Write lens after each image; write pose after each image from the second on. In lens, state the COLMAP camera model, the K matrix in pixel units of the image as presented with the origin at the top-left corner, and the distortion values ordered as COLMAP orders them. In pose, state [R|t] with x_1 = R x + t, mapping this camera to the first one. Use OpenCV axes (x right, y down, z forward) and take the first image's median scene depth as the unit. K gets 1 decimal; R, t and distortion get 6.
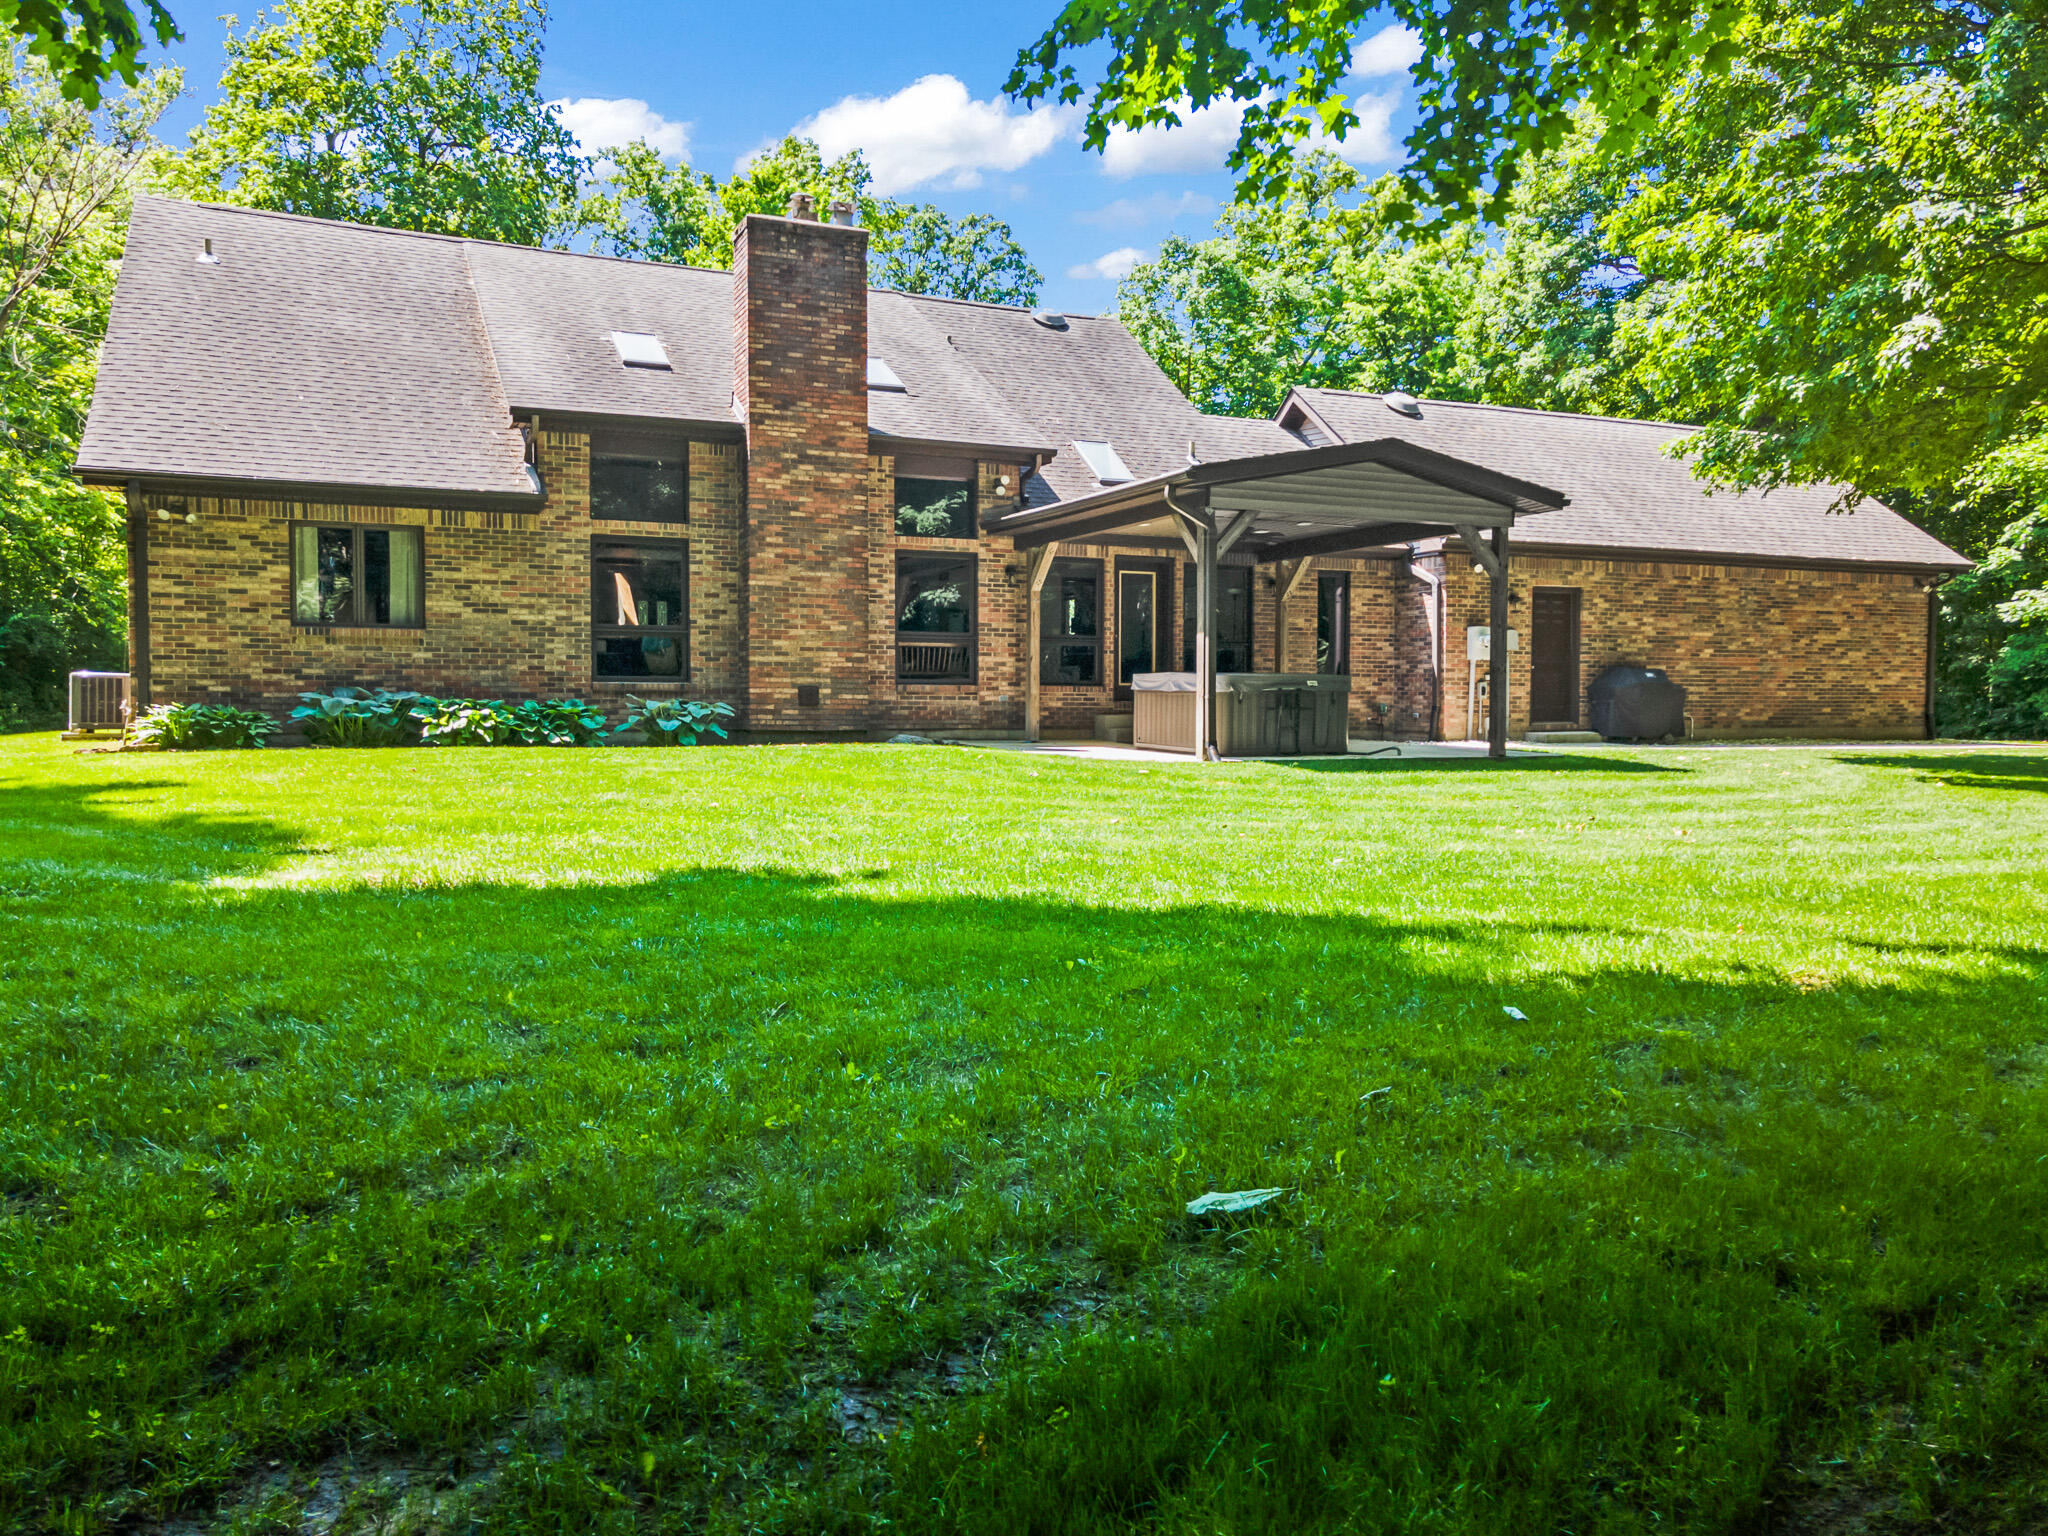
lens RADIAL K [[1569.4, 0, 1024.0], [0, 1569.4, 768.0], [0, 0, 1]] dist [0.053228, 0.002856]
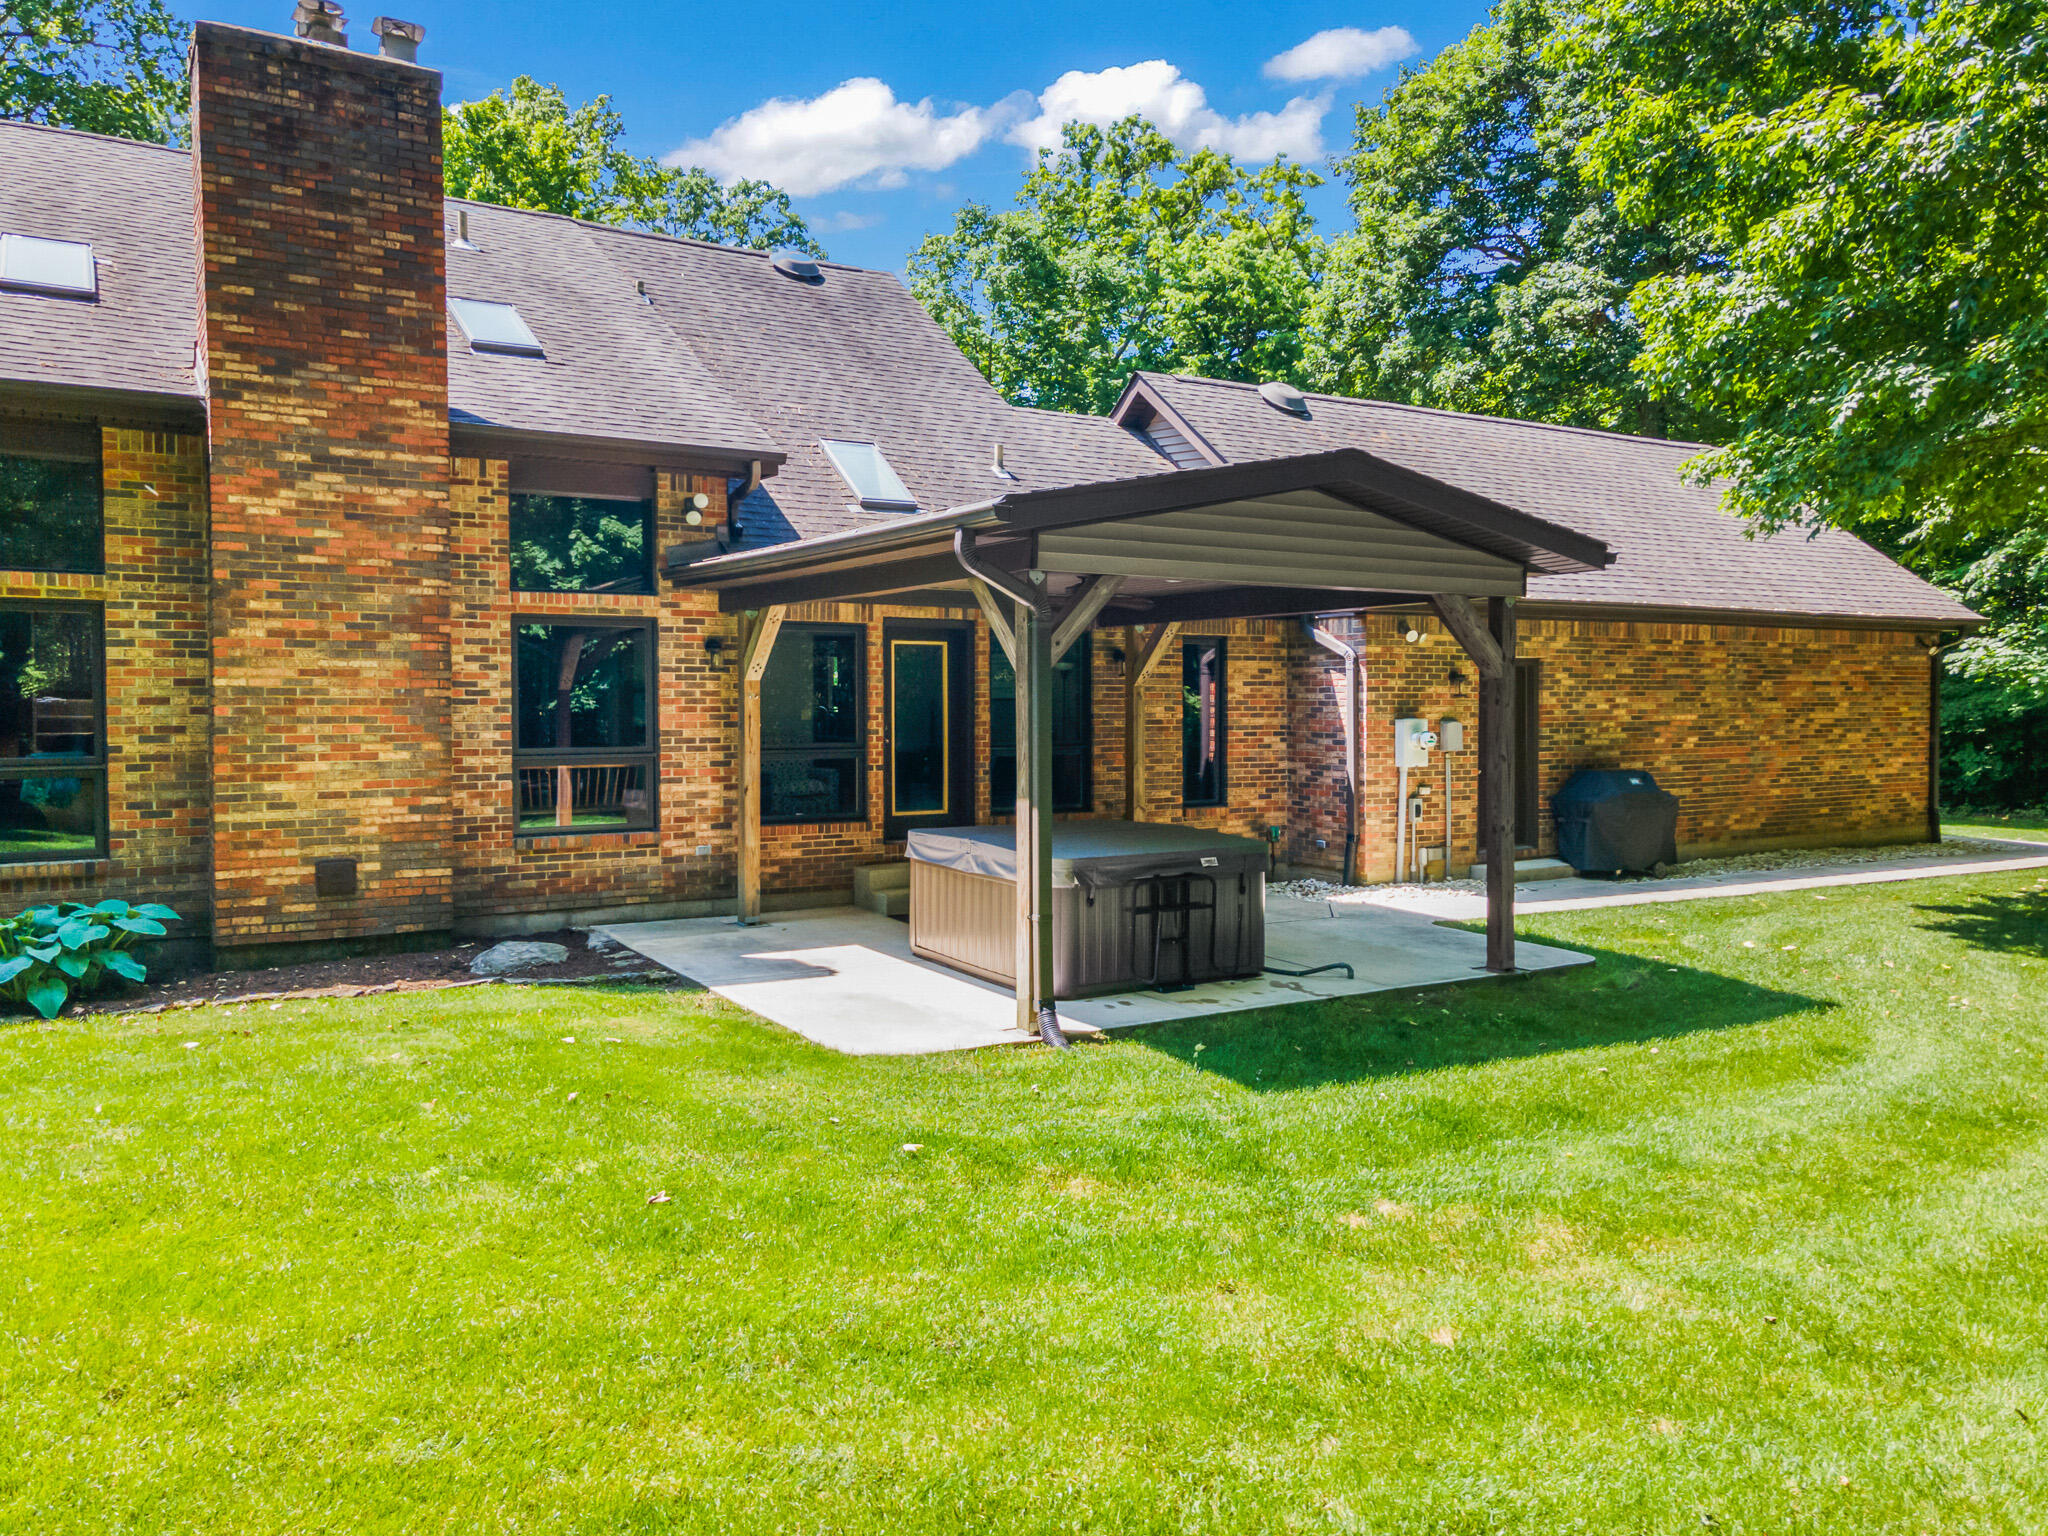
lens RADIAL K [[1523.4, 0, 1014.4], [0, 1523.4, 741.0], [0, 0, 1]] dist [0.046235, 0.003255]
pose [[0.992816, -0.006014, 0.119500, 0.038066], [0.006999, 0.999945, -0.007828, -0.083371], [-0.119447, 0.008609, 0.992803, 0.389193]]
